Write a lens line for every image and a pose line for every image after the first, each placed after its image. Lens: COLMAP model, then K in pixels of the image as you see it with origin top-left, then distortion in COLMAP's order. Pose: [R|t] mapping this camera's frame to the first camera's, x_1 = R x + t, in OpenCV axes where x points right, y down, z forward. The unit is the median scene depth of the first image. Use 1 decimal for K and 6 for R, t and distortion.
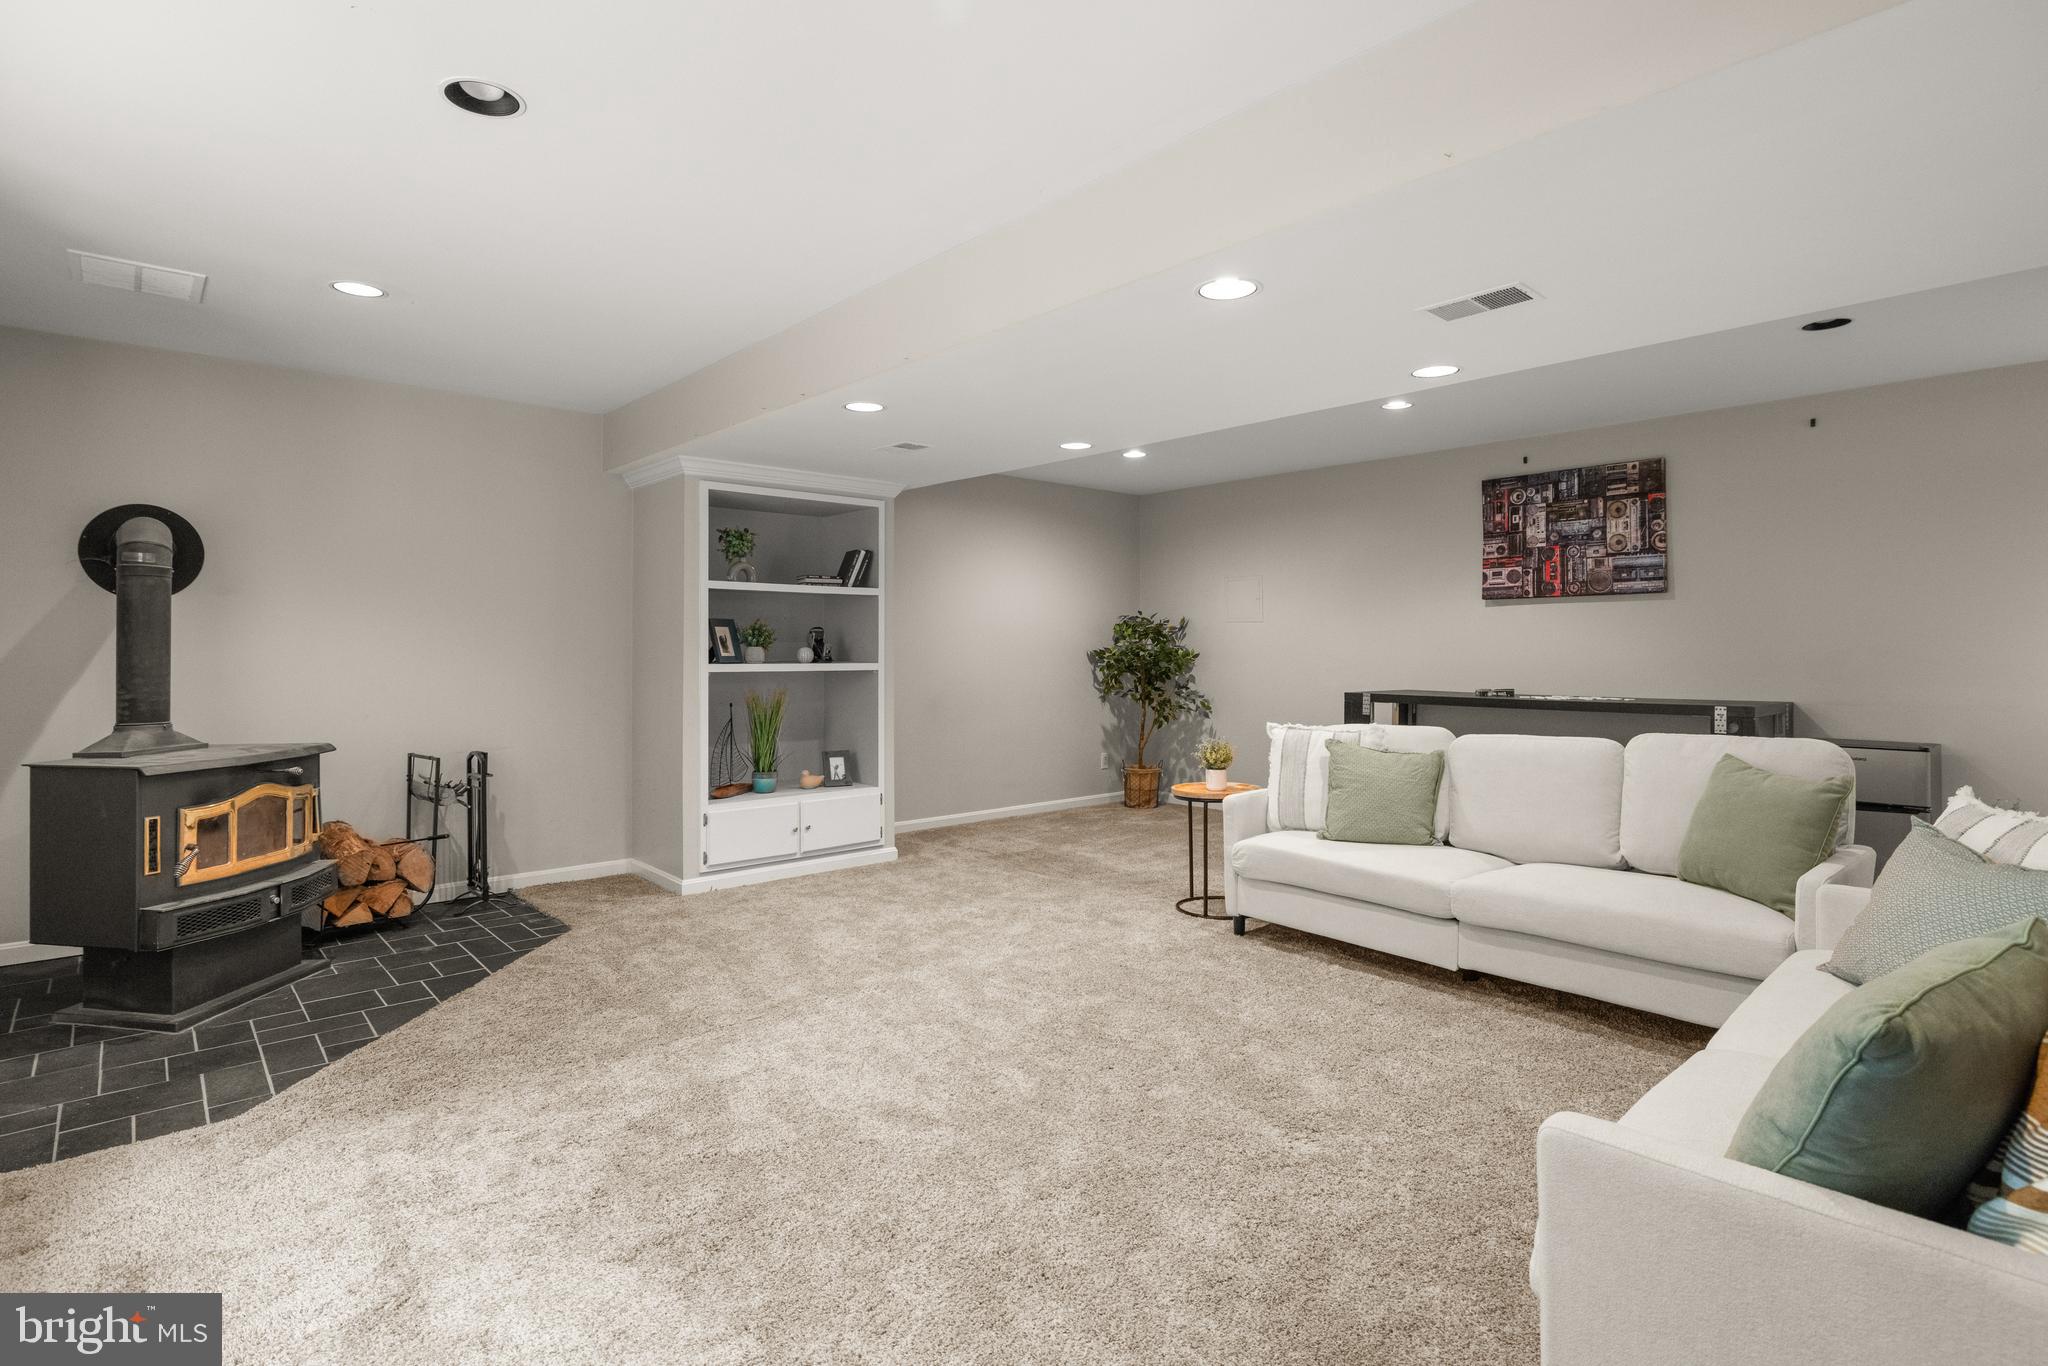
lens RADIAL K [[1011.9, 0, 1018.3], [0, 1011.9, 644.6], [0, 0, 1]] dist [-0.014238, 0.000452]
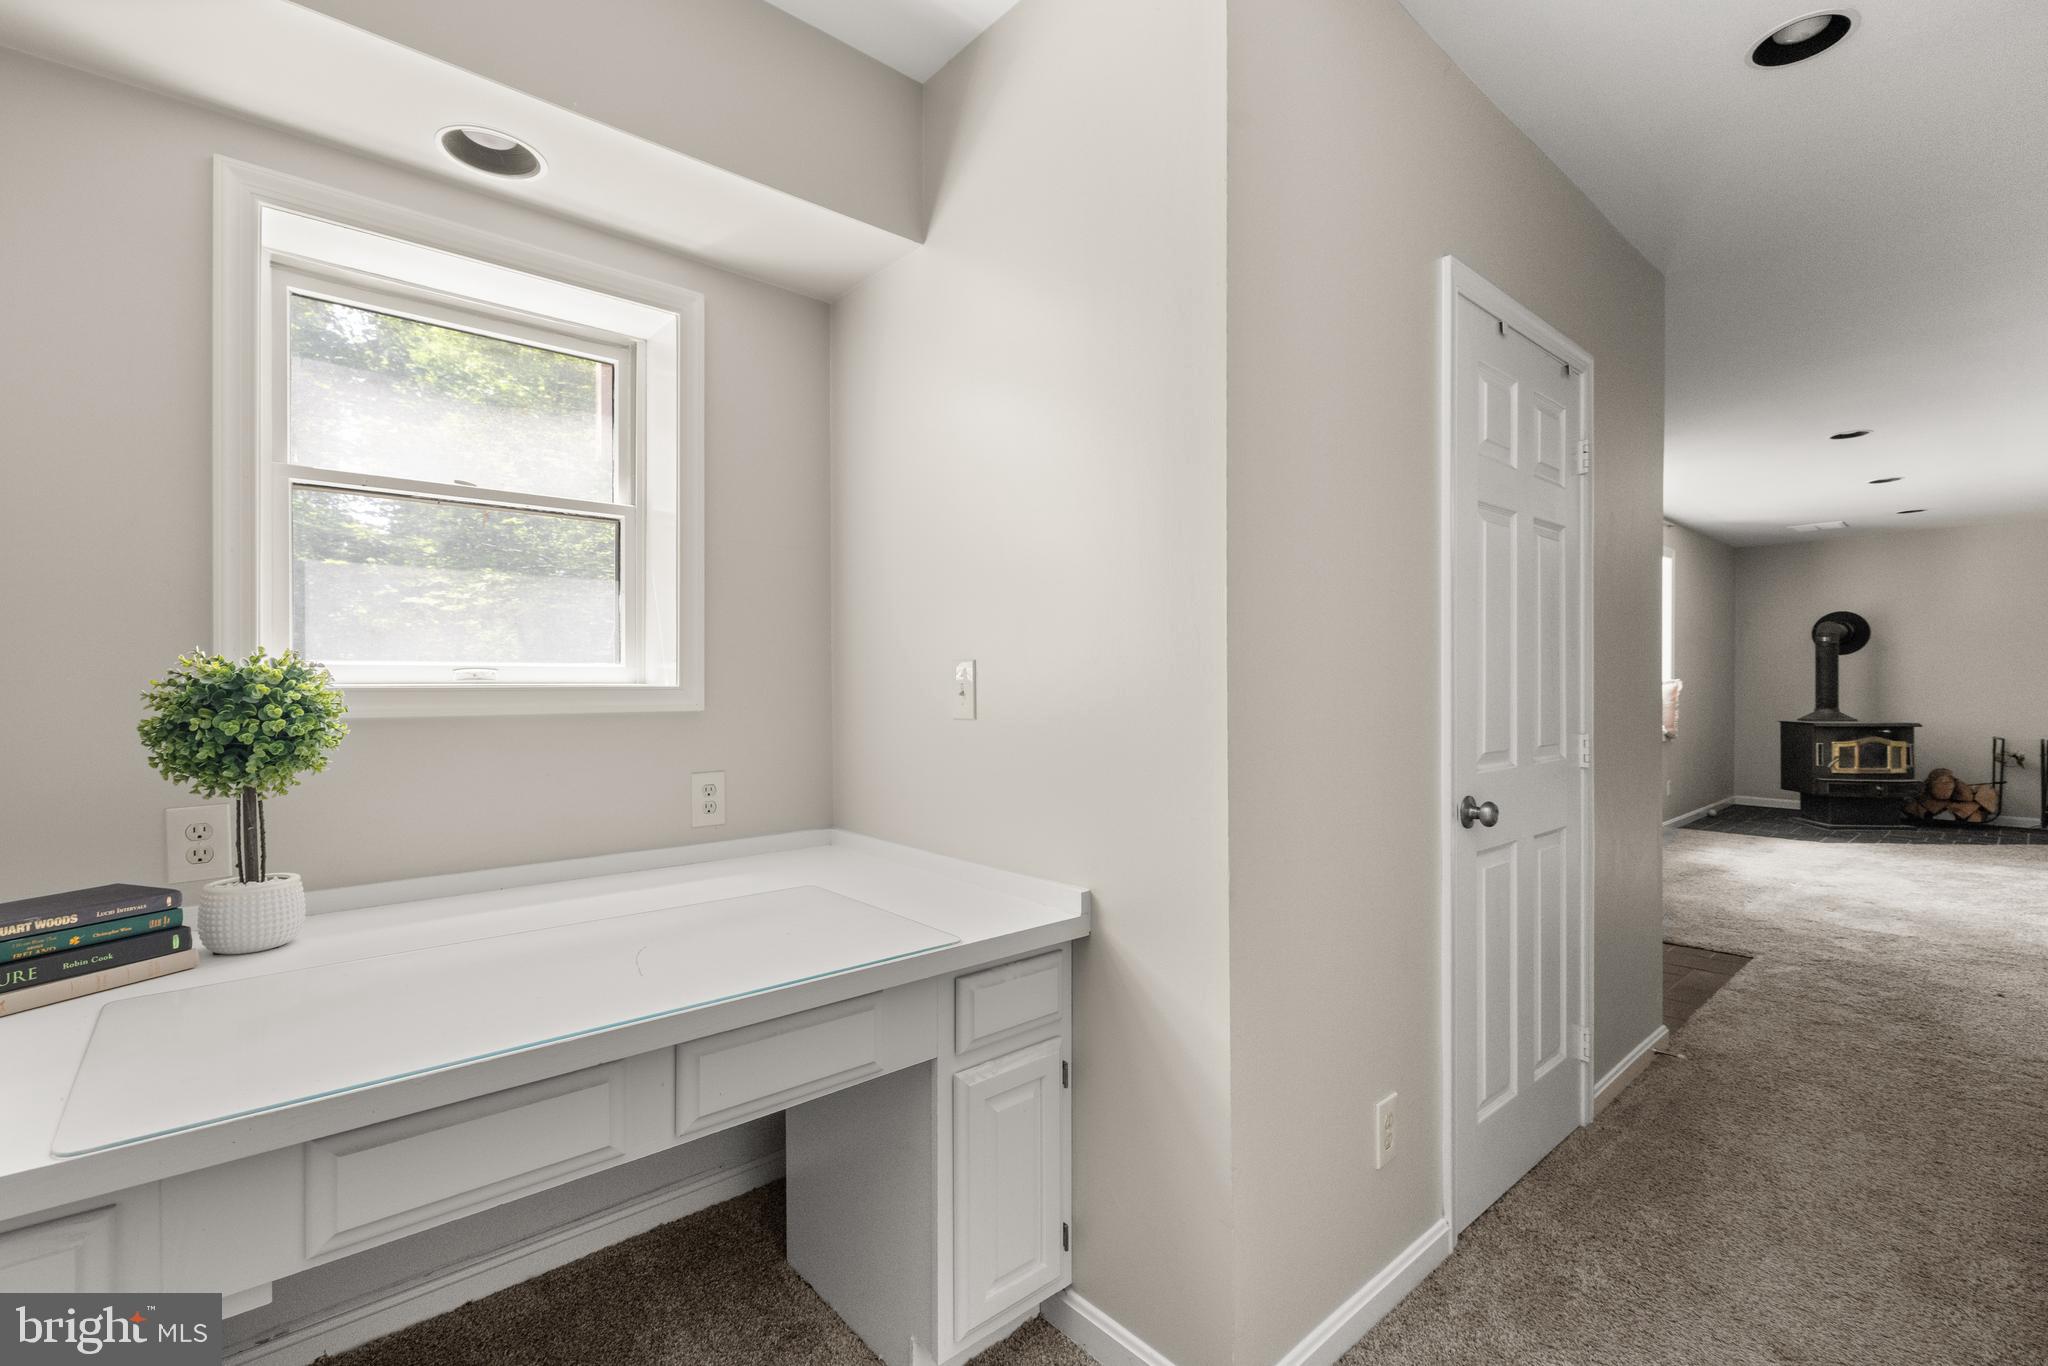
lens RADIAL K [[899.7, 0, 1023.4], [0, 899.7, 680.3], [0, 0, 1]] dist [0.004211, -0.000434]
pose [[-0.014556, 0.009971, -0.999844, 1.096617], [-0.003442, 0.999944, 0.010022, -0.002104], [0.999888, 0.003588, -0.014520, -0.746253]]
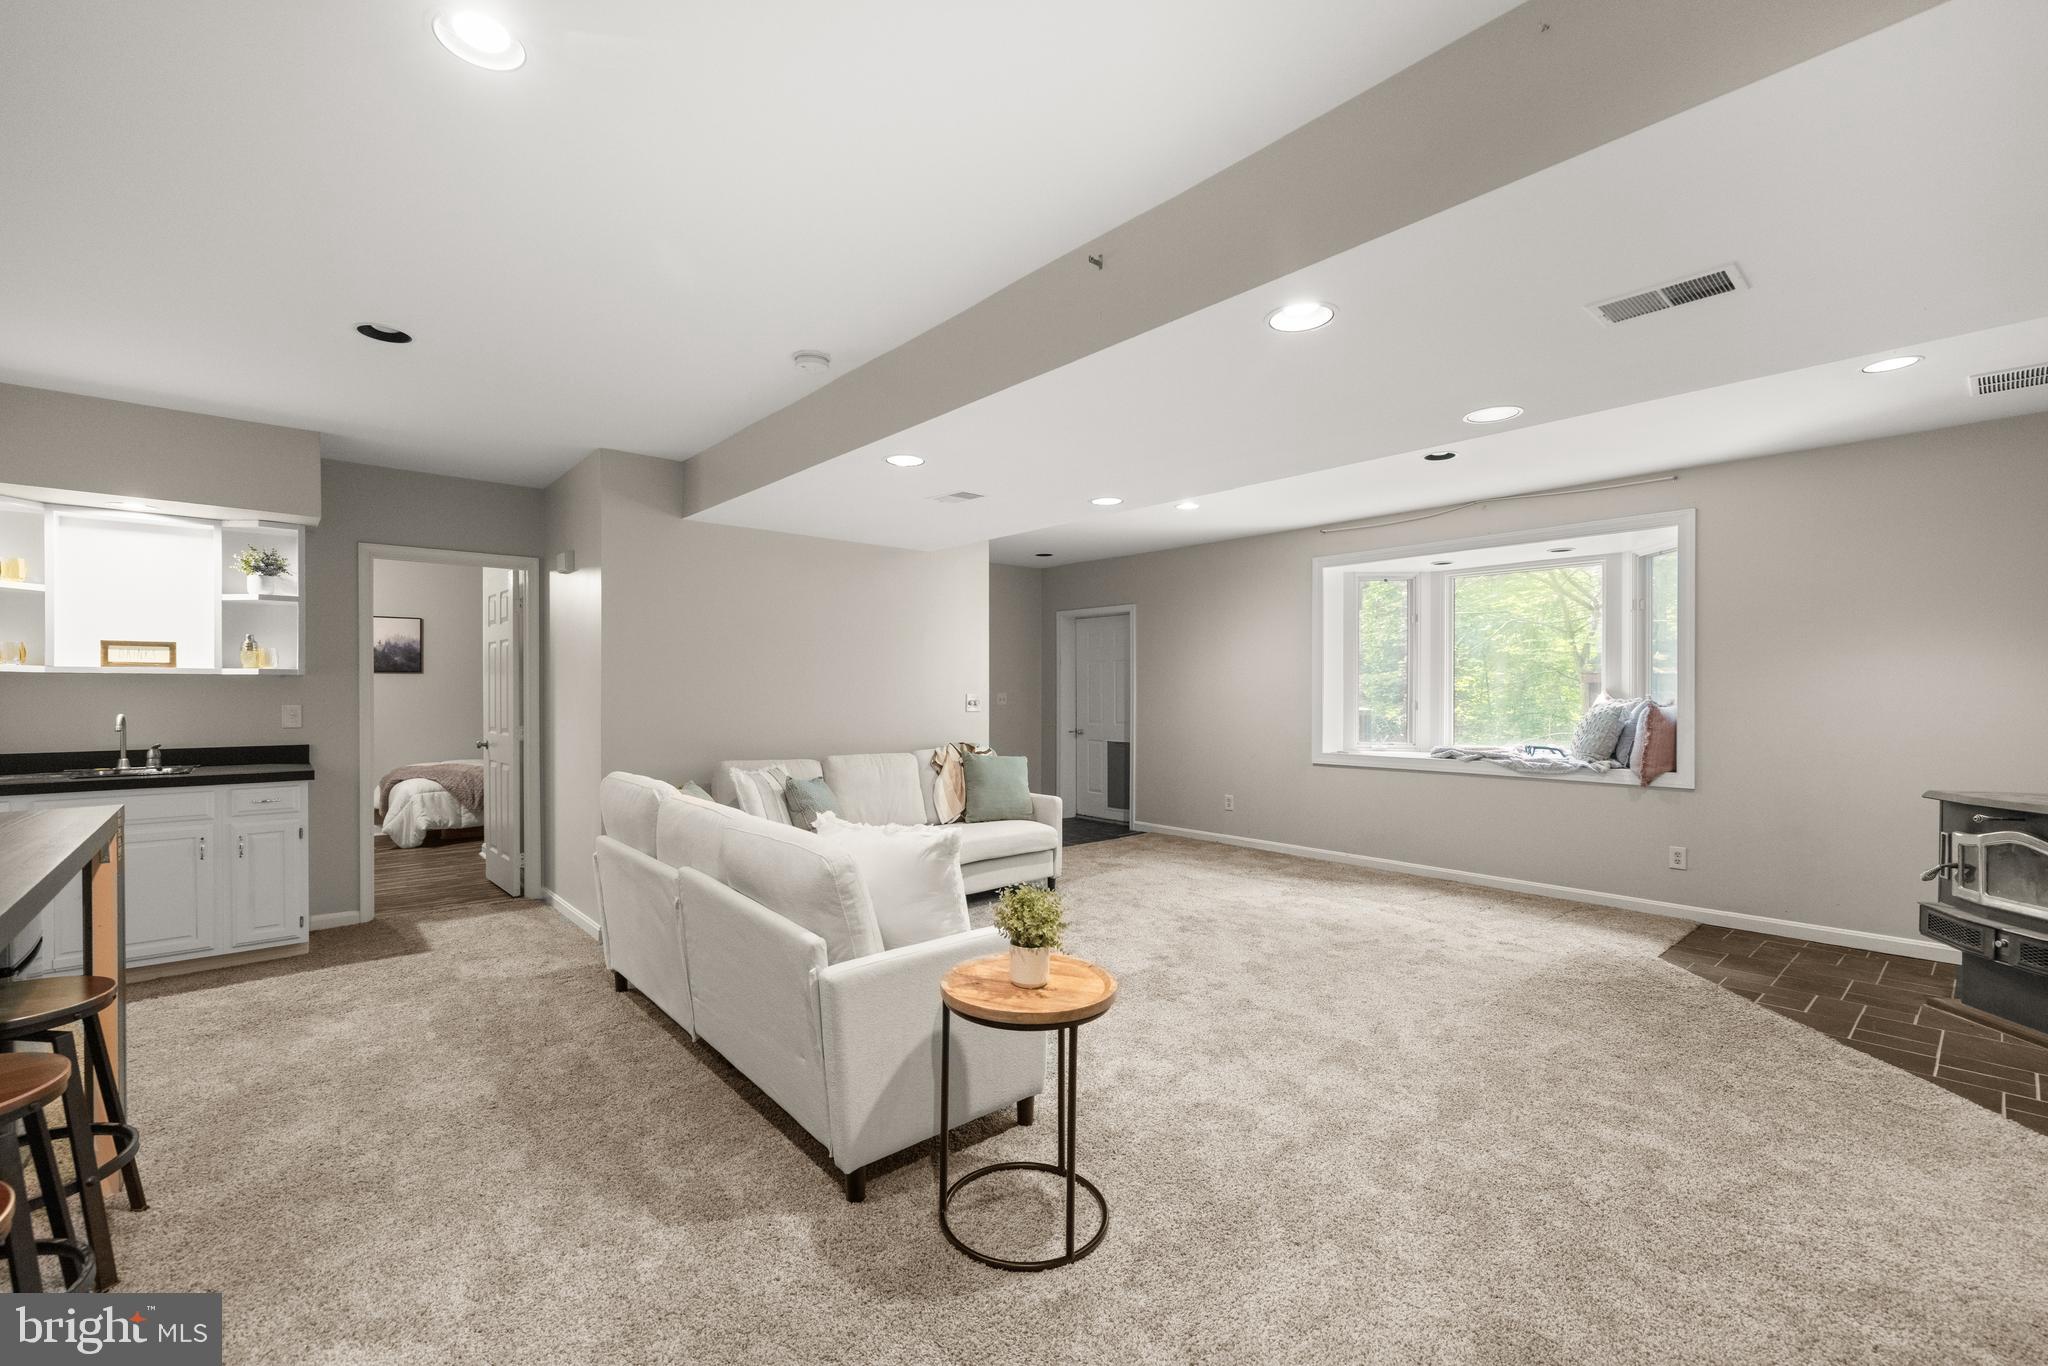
lens RADIAL K [[899.7, 0, 1021.8], [0, 899.7, 692.0], [0, 0, 1]] dist [0.004211, -0.000434]
pose [[-0.999542, -0.000424, 0.030246, 0.193905], [-0.000405, 1.000000, 0.000640, -0.003077], [-0.030246, 0.000627, -0.999542, 1.626063]]
